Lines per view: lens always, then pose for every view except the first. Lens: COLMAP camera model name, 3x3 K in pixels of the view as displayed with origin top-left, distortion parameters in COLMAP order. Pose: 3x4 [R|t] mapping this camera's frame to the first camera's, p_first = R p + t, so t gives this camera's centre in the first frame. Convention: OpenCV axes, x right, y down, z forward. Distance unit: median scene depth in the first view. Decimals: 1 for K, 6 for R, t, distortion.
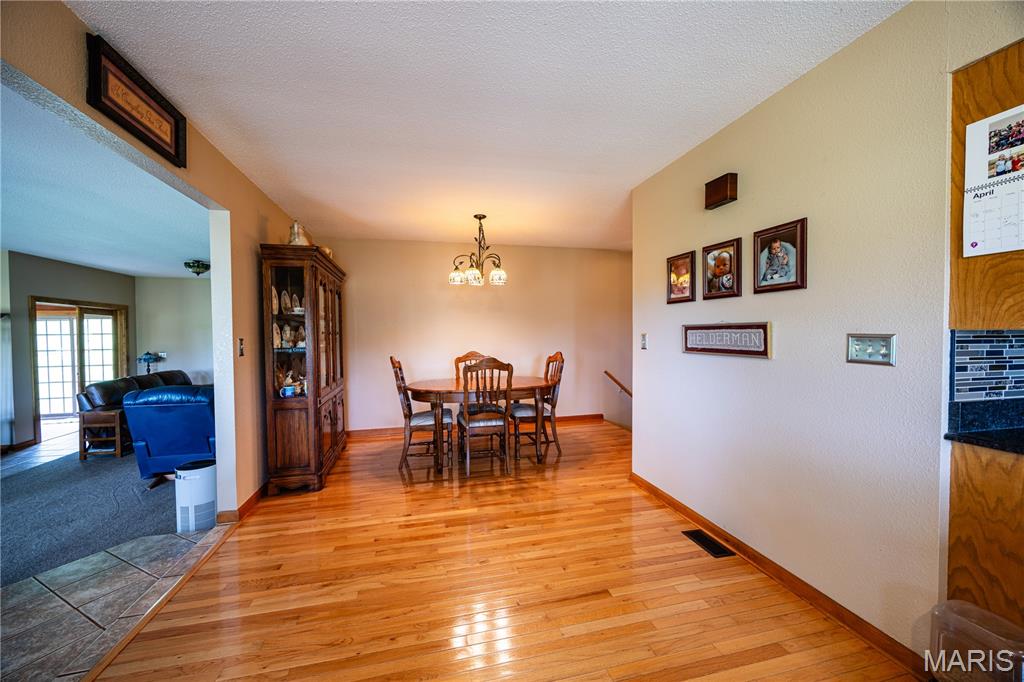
lens RADIAL K [[384.5, 0, 509.2], [0, 384.5, 341.6], [0, 0, 1]] dist [-0.006135, 0.000257]
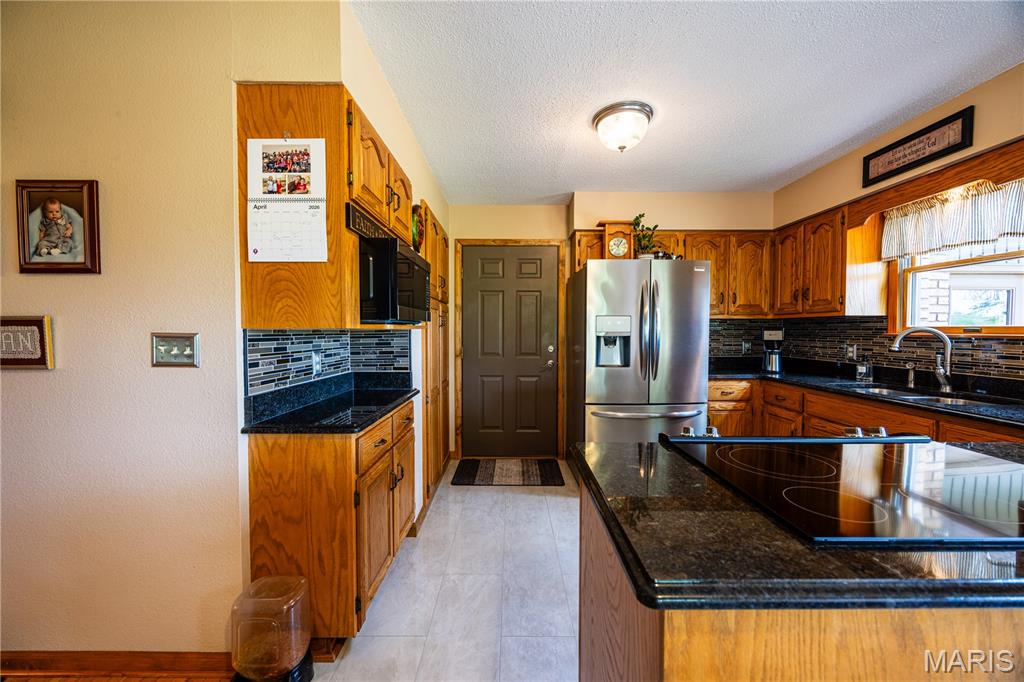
lens RADIAL K [[384.5, 0, 509.2], [0, 384.5, 341.6], [0, 0, 1]] dist [-0.006135, 0.000257]
pose [[0.233681, -0.021112, 0.972084, 0.292393], [0.020503, 0.999649, 0.016782, 0.001203], [-0.972097, 0.016009, 0.234032, 0.036139]]
